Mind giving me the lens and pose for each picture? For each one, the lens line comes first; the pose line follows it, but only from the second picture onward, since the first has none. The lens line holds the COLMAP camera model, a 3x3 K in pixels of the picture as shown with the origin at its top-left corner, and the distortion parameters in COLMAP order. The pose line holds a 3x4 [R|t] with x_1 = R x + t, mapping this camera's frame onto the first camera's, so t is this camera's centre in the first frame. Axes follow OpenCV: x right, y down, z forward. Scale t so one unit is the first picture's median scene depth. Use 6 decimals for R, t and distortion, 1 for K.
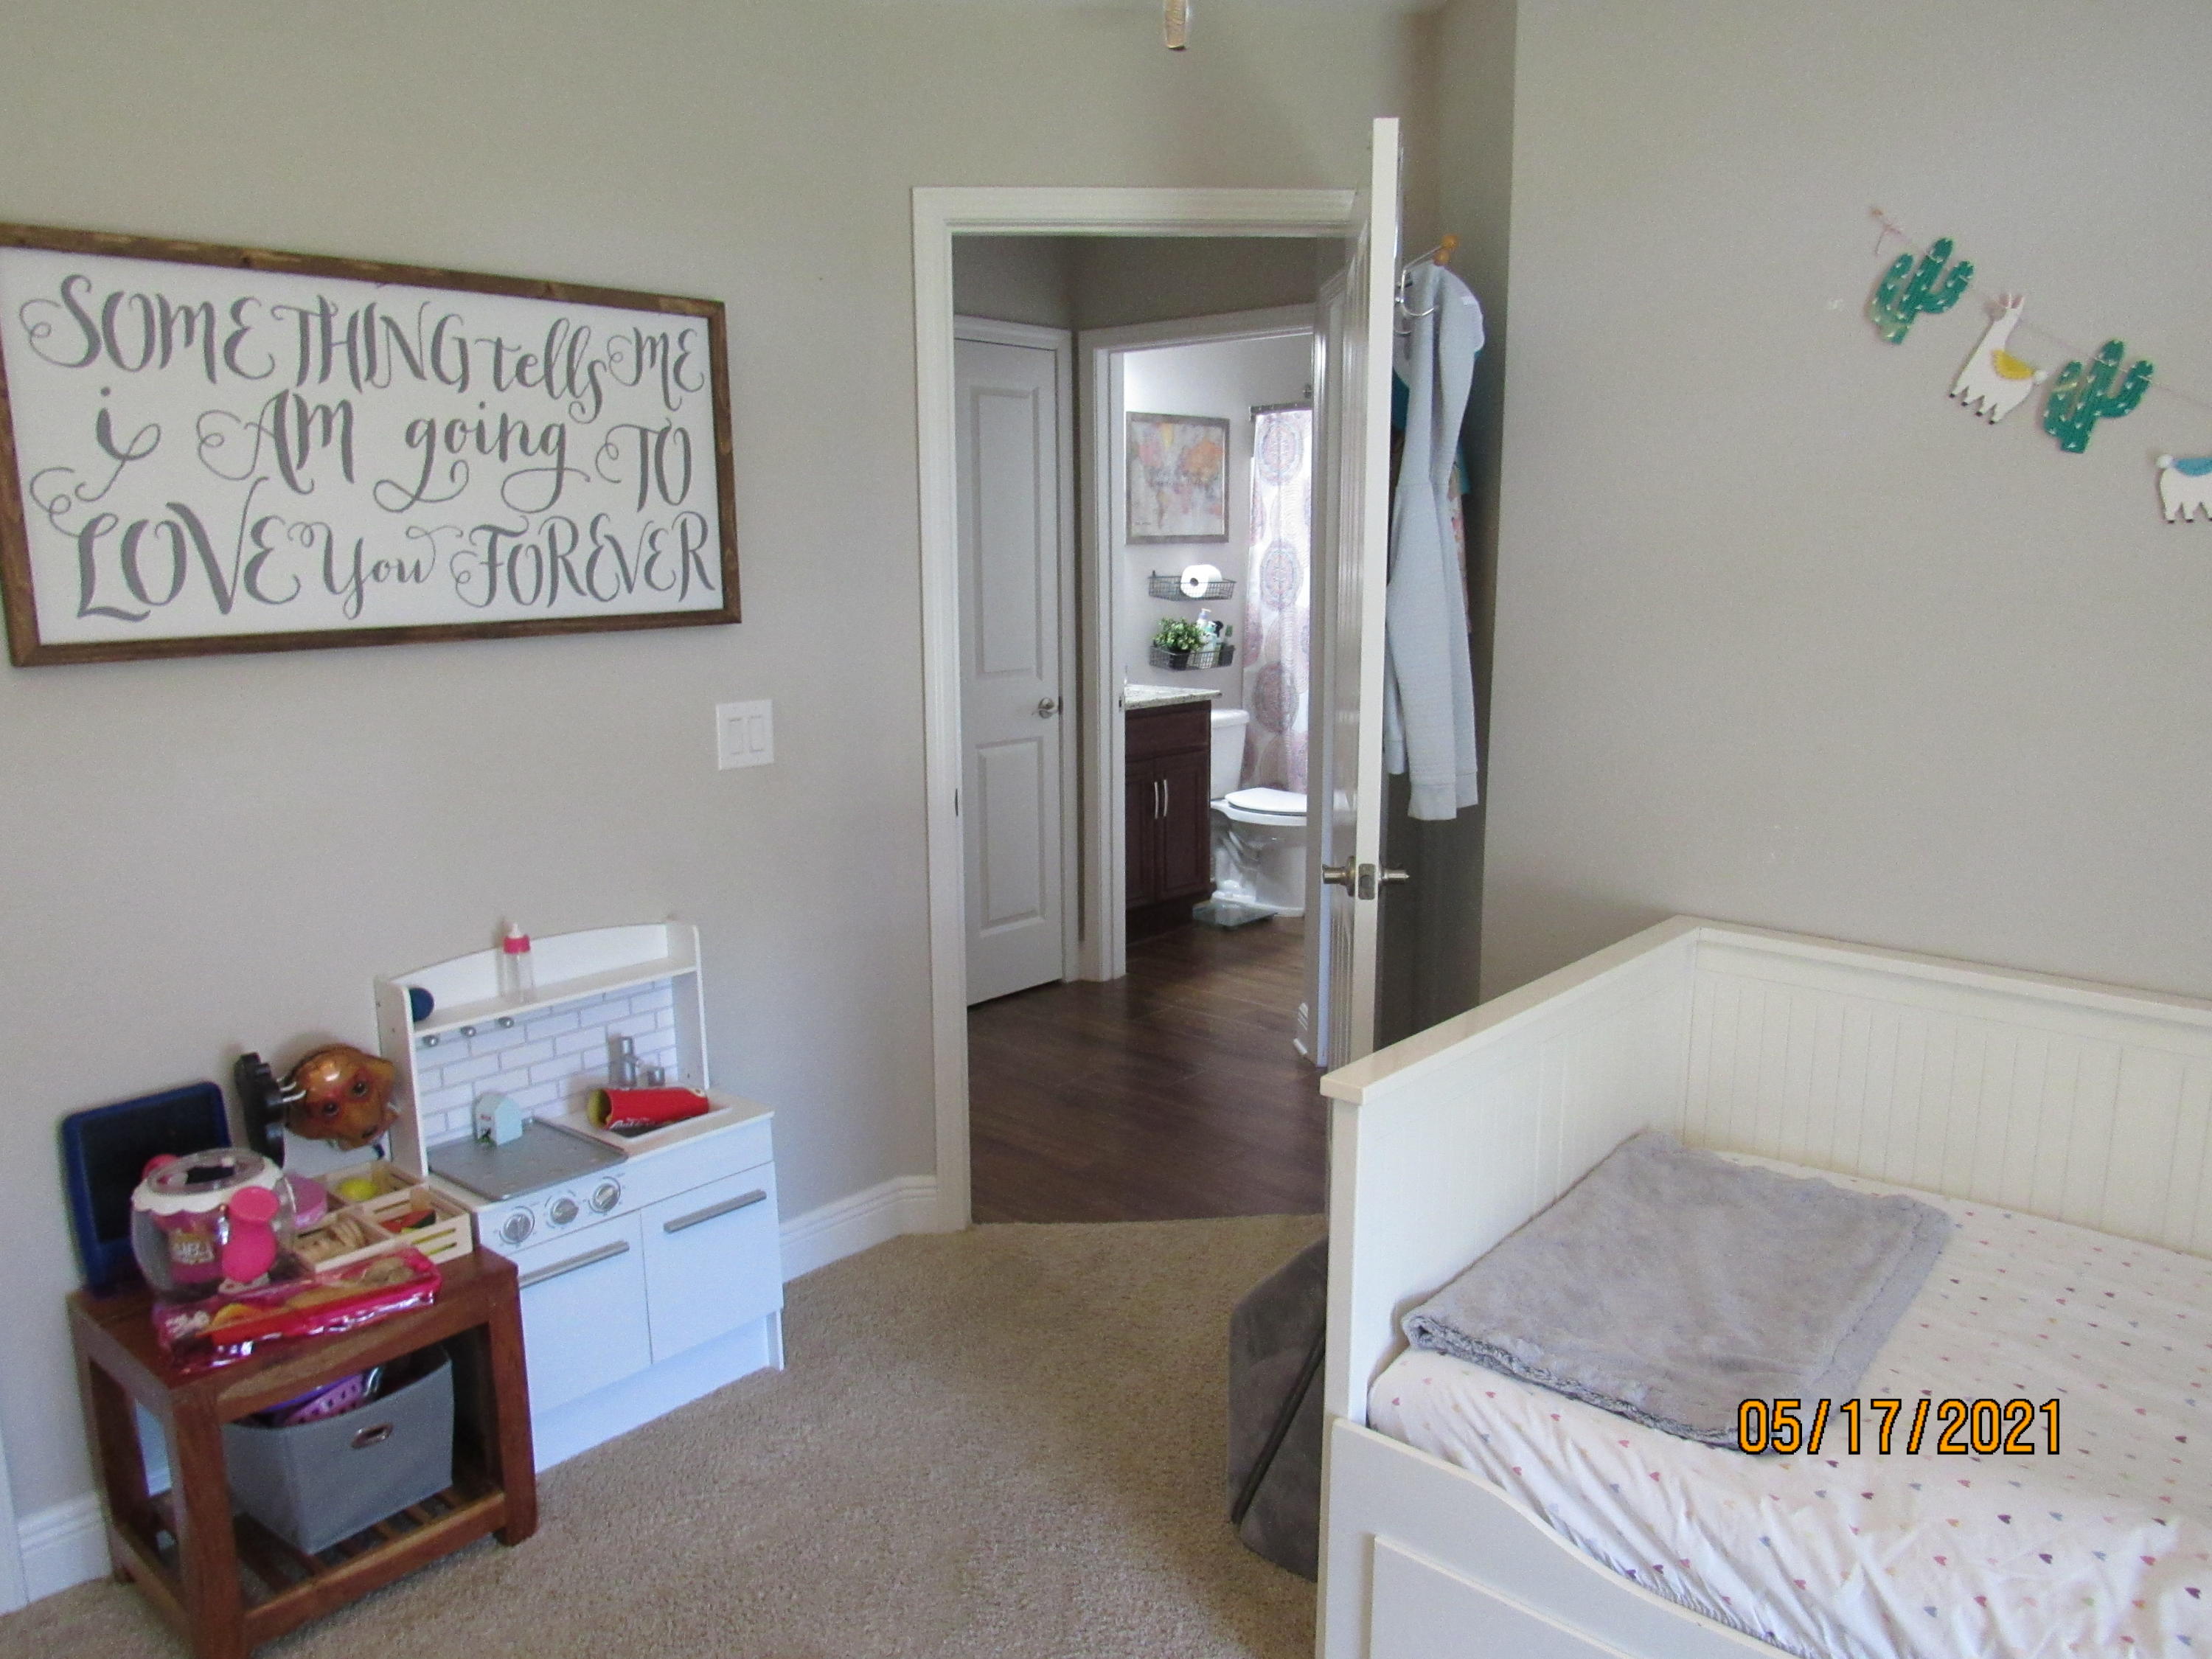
lens RADIAL K [[1576.6, 0, 1103.3], [0, 1576.6, 830.7], [0, 0, 1]] dist [-0.029089, 0.007641]
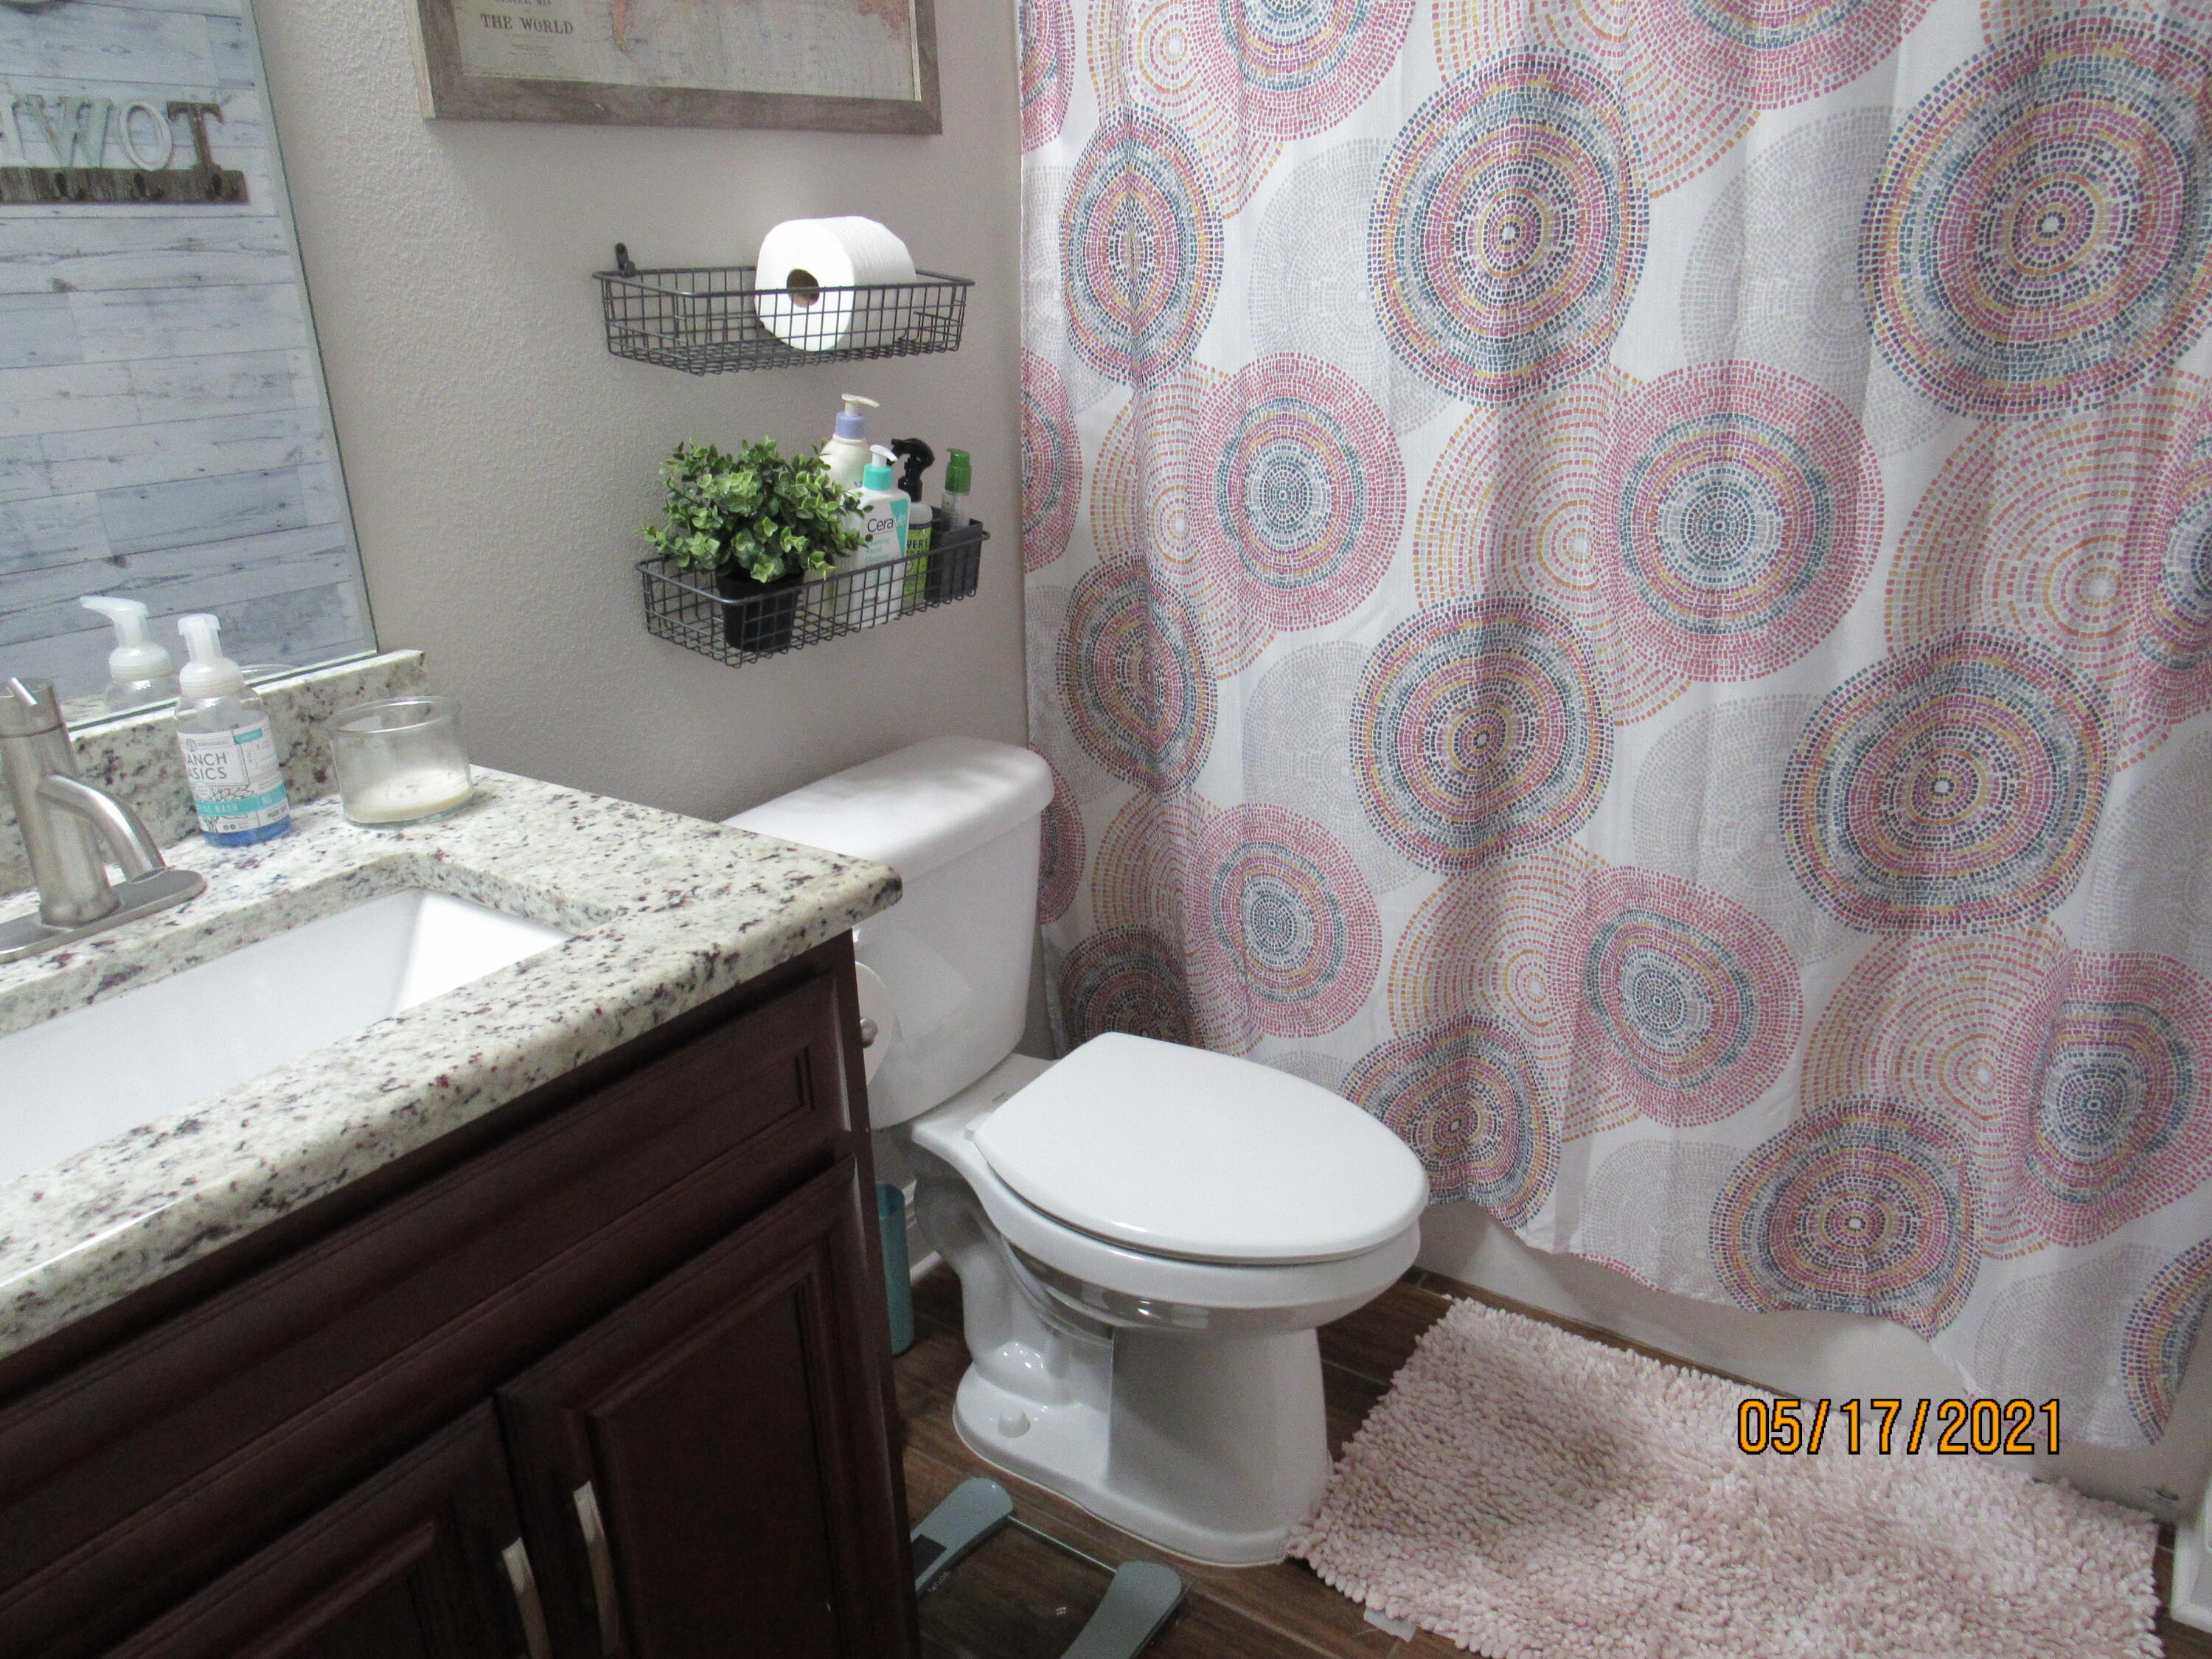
lens RADIAL K [[1576.6, 0, 1108.8], [0, 1576.6, 837.6], [0, 0, 1]] dist [-0.029089, 0.007641]
pose [[0.991519, -0.067905, 0.110811, 0.070977], [0.046892, 0.982130, 0.182269, -0.112834], [-0.121208, -0.175527, 0.976985, 0.719548]]
